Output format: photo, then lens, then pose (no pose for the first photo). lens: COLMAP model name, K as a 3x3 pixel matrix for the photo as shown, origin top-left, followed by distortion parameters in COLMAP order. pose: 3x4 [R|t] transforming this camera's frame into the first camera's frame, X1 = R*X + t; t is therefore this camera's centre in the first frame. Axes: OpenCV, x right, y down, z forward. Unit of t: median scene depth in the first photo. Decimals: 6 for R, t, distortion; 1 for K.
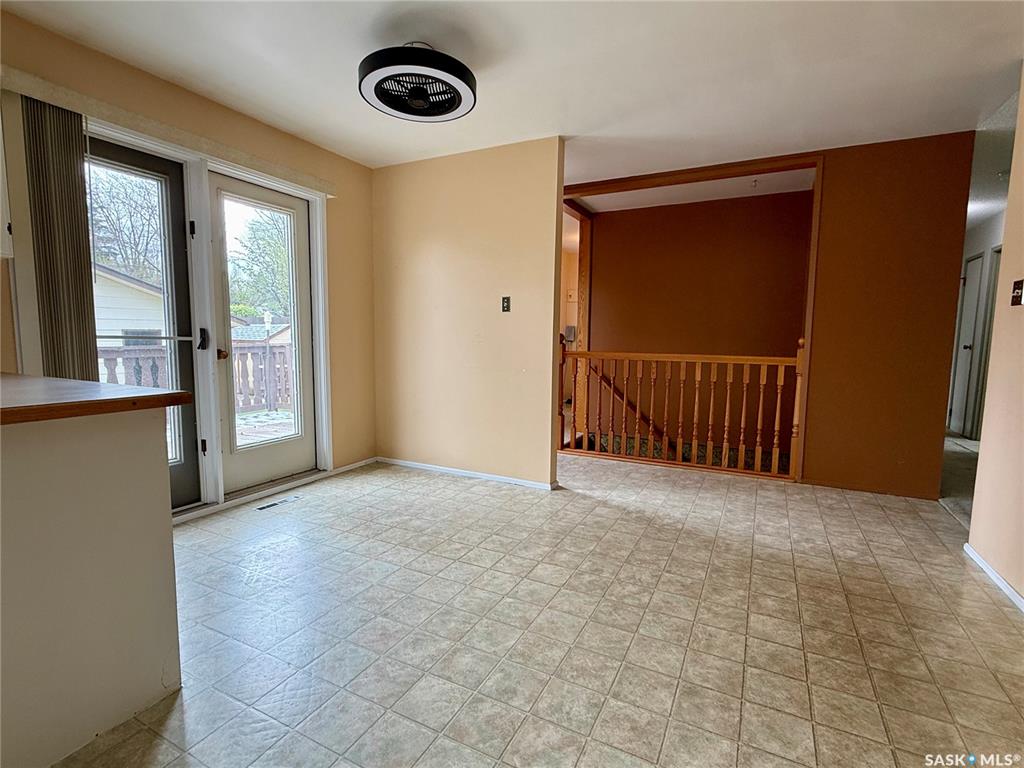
lens RADIAL K [[498.4, 0, 515.1], [0, 498.4, 386.2], [0, 0, 1]] dist [0.000383, 0.000933]
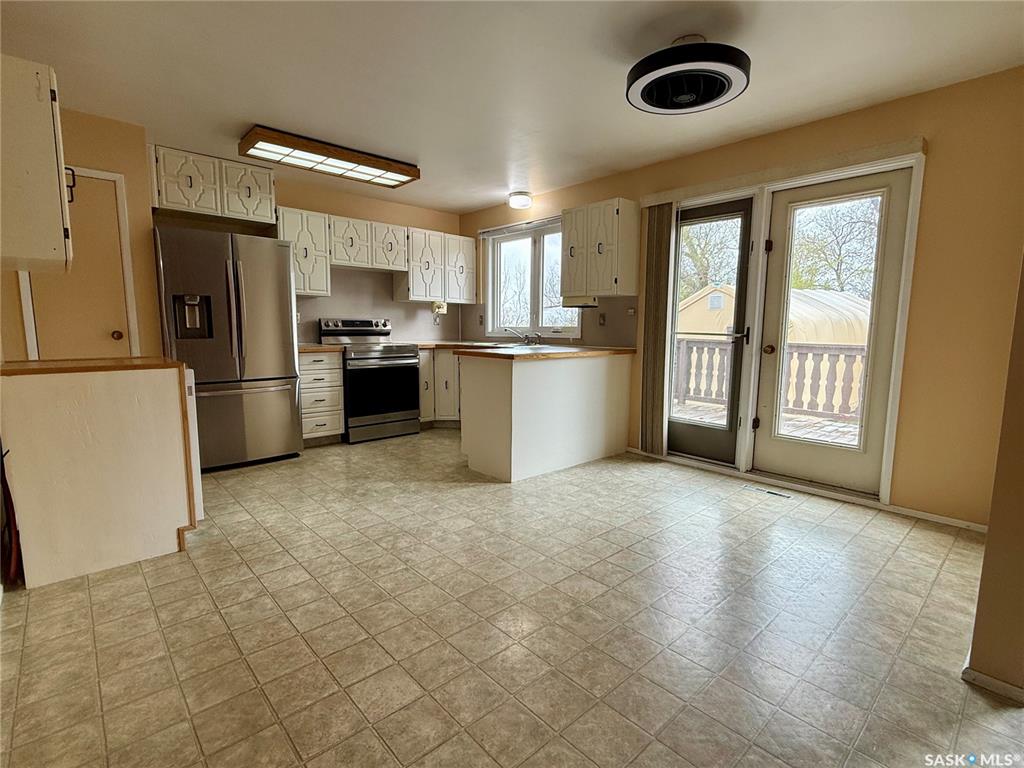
lens RADIAL K [[498.4, 0, 508.4], [0, 498.4, 384.9], [0, 0, 1]] dist [0.000383, 0.000933]
pose [[-0.365108, 0.092432, -0.926365, 0.754047], [-0.108154, 0.984110, 0.140821, -0.085883], [0.924661, 0.151605, -0.349310, 0.914260]]
